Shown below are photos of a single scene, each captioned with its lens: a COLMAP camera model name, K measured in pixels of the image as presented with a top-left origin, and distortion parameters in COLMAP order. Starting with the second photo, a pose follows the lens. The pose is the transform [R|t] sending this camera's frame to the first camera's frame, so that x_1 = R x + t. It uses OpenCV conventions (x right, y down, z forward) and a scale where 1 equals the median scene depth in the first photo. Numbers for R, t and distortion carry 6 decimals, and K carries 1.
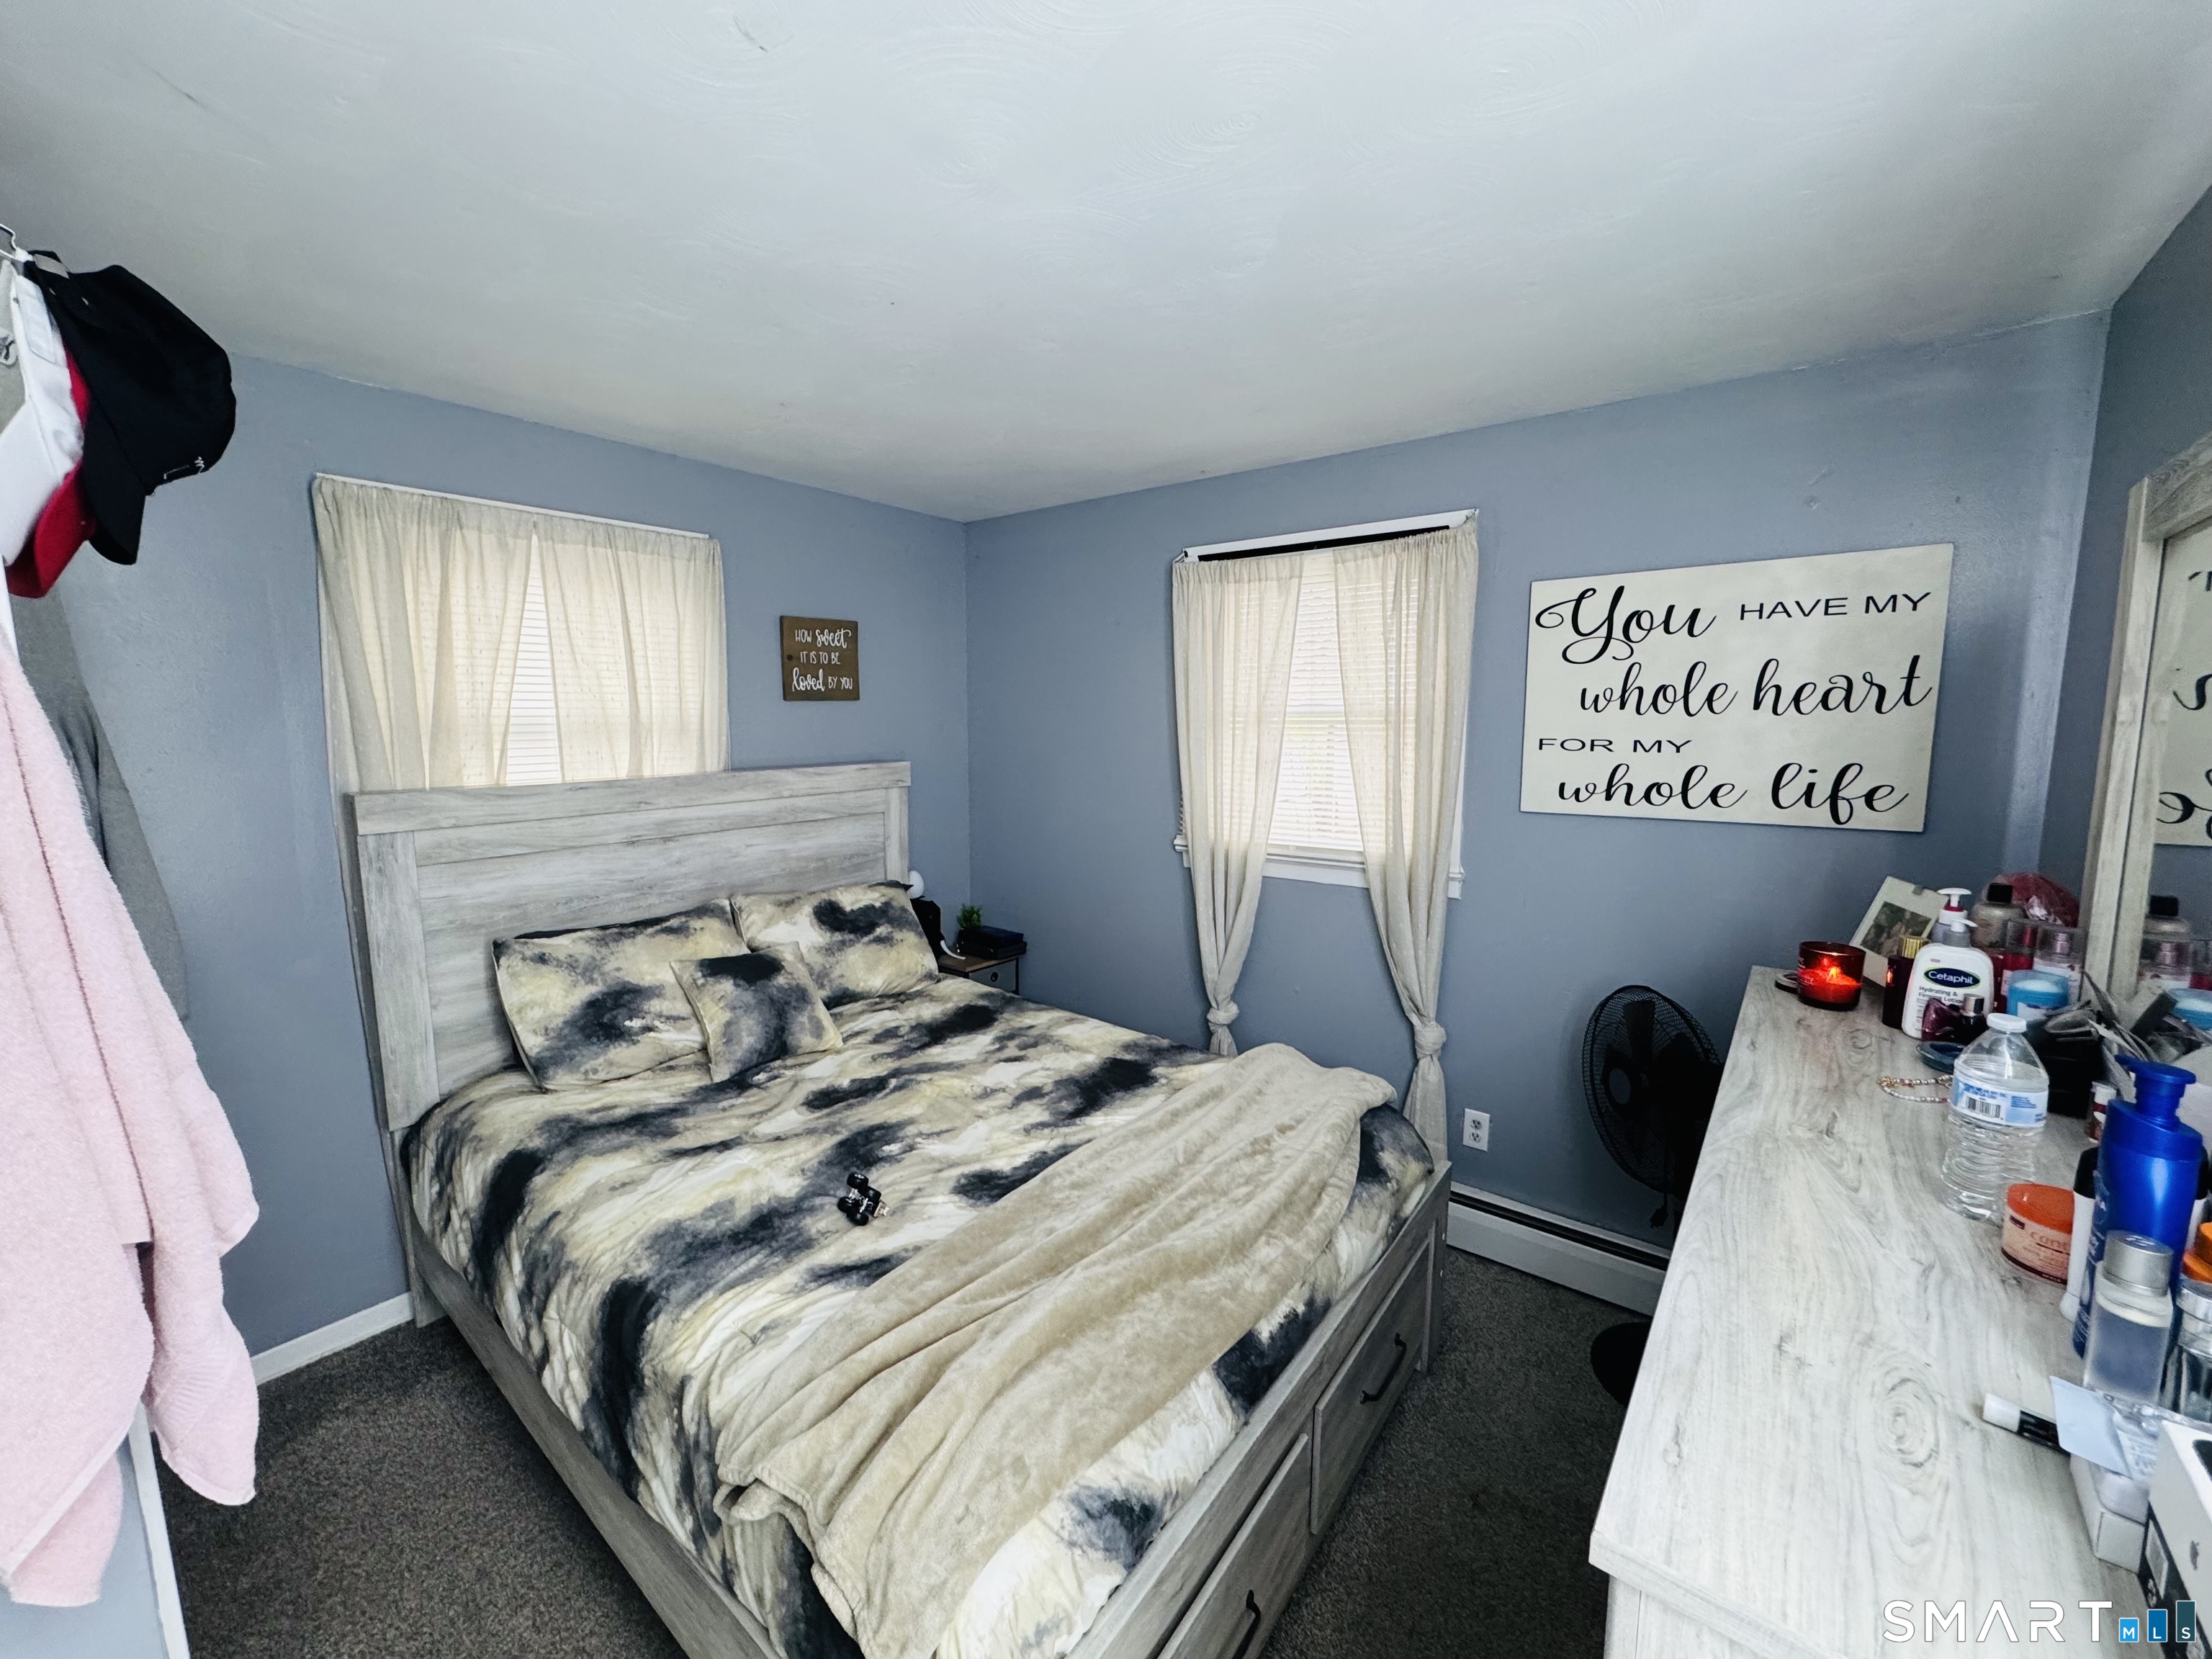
lens RADIAL K [[883.9, 0, 1100.8], [0, 883.9, 830.5], [0, 0, 1]] dist [-0.001819, 0.000418]
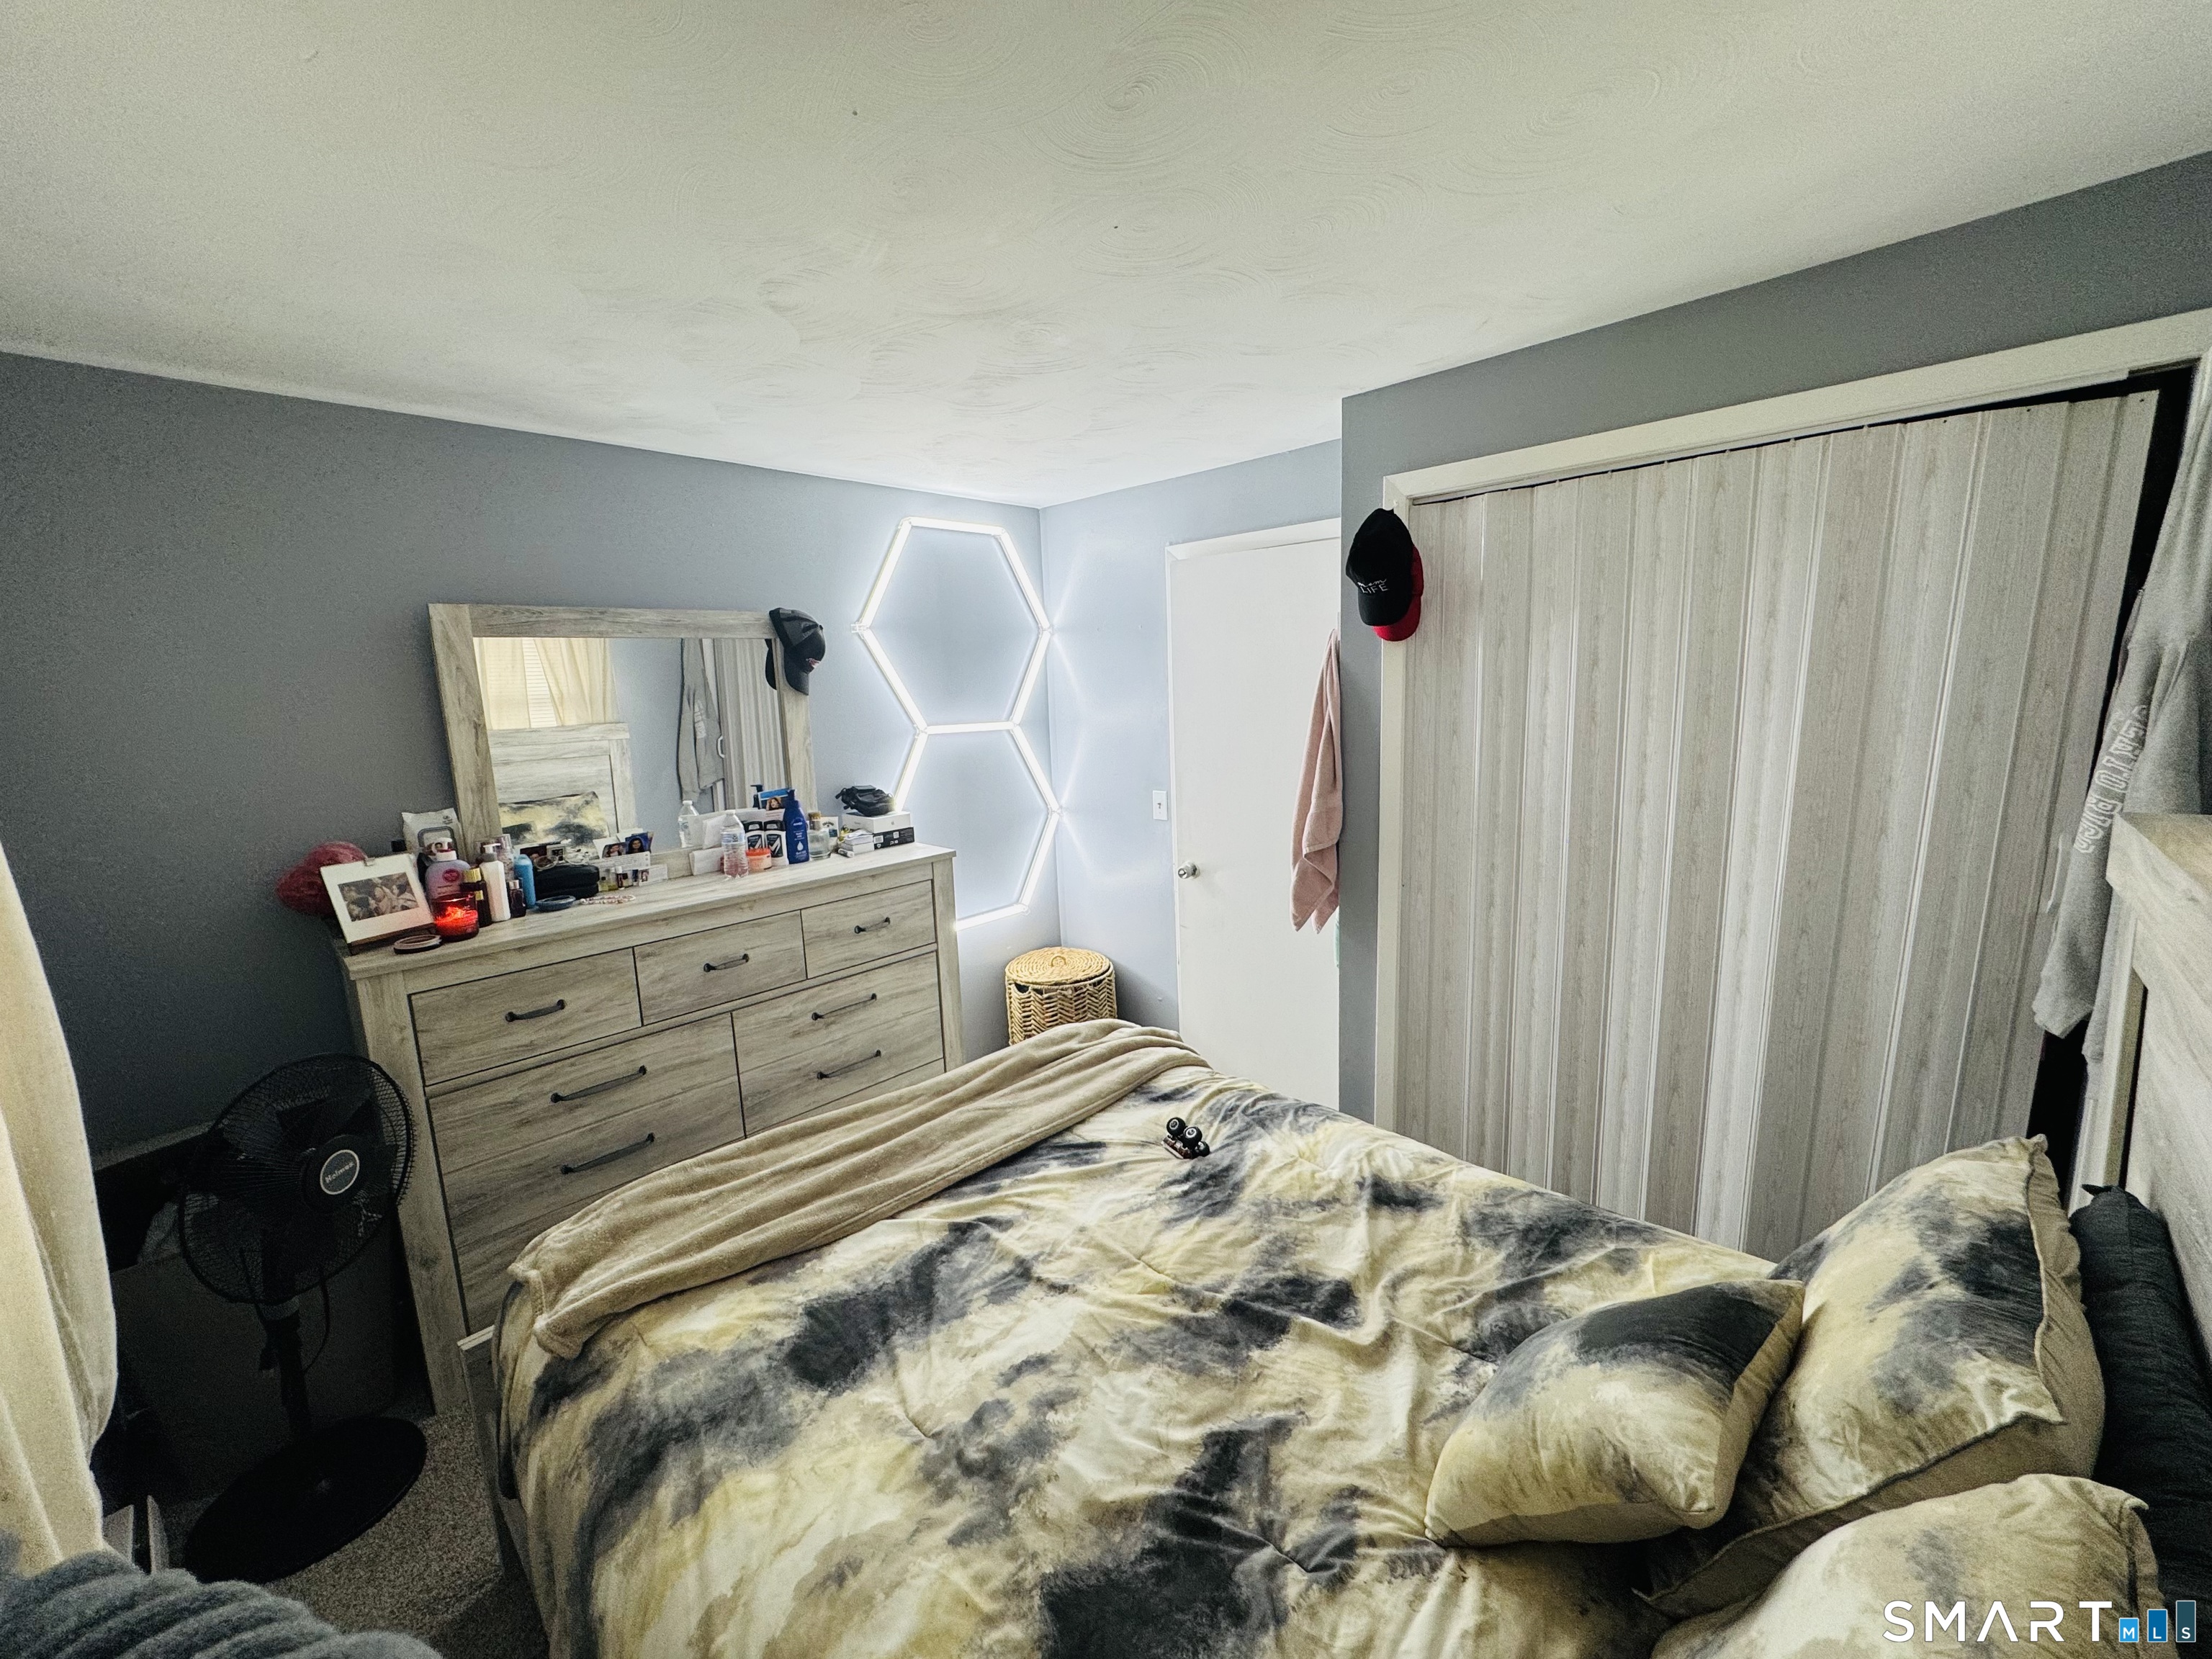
lens RADIAL K [[883.9, 0, 1108.9], [0, 883.9, 840.8], [0, 0, 1]] dist [-0.001819, 0.000418]
pose [[-0.995886, 0.027226, 0.086428, -0.244190], [0.051150, 0.956216, 0.288157, -0.229215], [-0.074799, 0.291392, -0.953675, 1.693648]]
